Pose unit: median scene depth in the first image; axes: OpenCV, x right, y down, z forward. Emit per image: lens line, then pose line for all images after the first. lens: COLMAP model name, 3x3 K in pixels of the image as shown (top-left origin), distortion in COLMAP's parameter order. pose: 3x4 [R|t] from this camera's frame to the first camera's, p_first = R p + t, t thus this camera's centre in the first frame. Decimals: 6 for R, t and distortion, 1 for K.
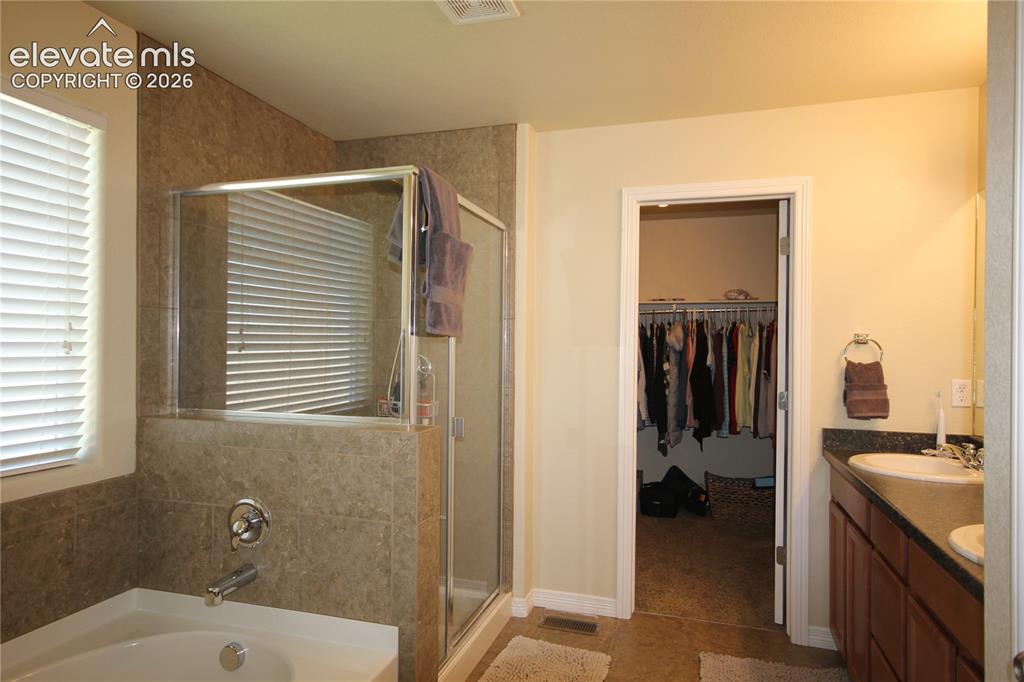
lens RADIAL K [[616.7, 0, 515.5], [0, 616.7, 345.5], [0, 0, 1]] dist [0.005869, 0.023894]
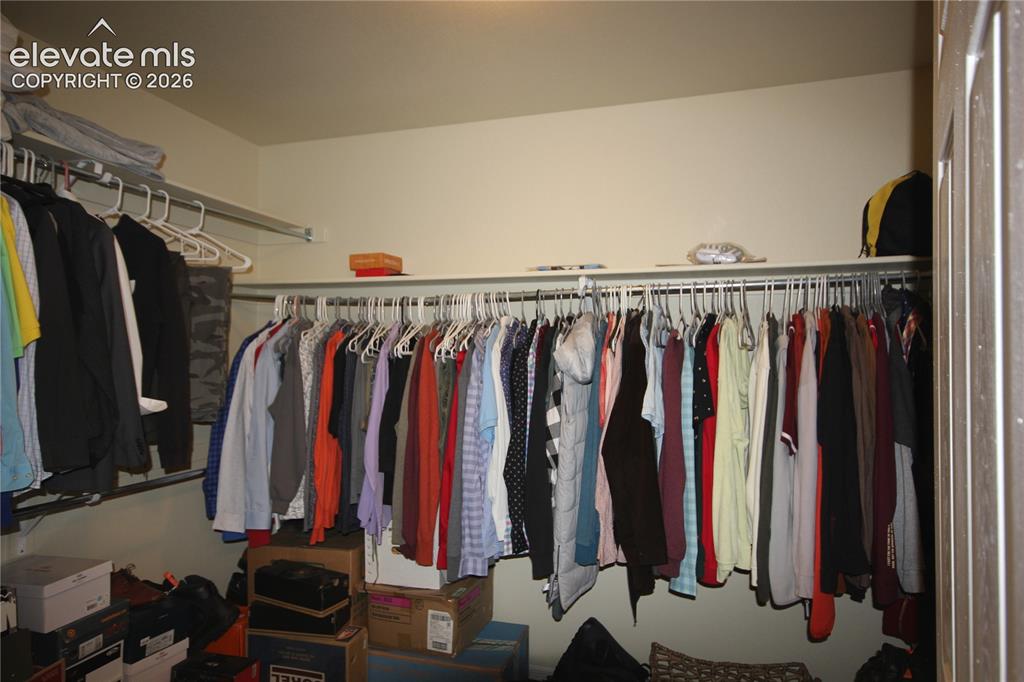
lens RADIAL K [[616.7, 0, 515.5], [0, 616.7, 345.5], [0, 0, 1]] dist [0.005869, 0.023894]
pose [[0.999985, 0.002040, -0.005129, 0.220924], [-0.002181, 0.999616, -0.027634, -0.003618], [0.005071, 0.027645, 0.999605, 0.570427]]
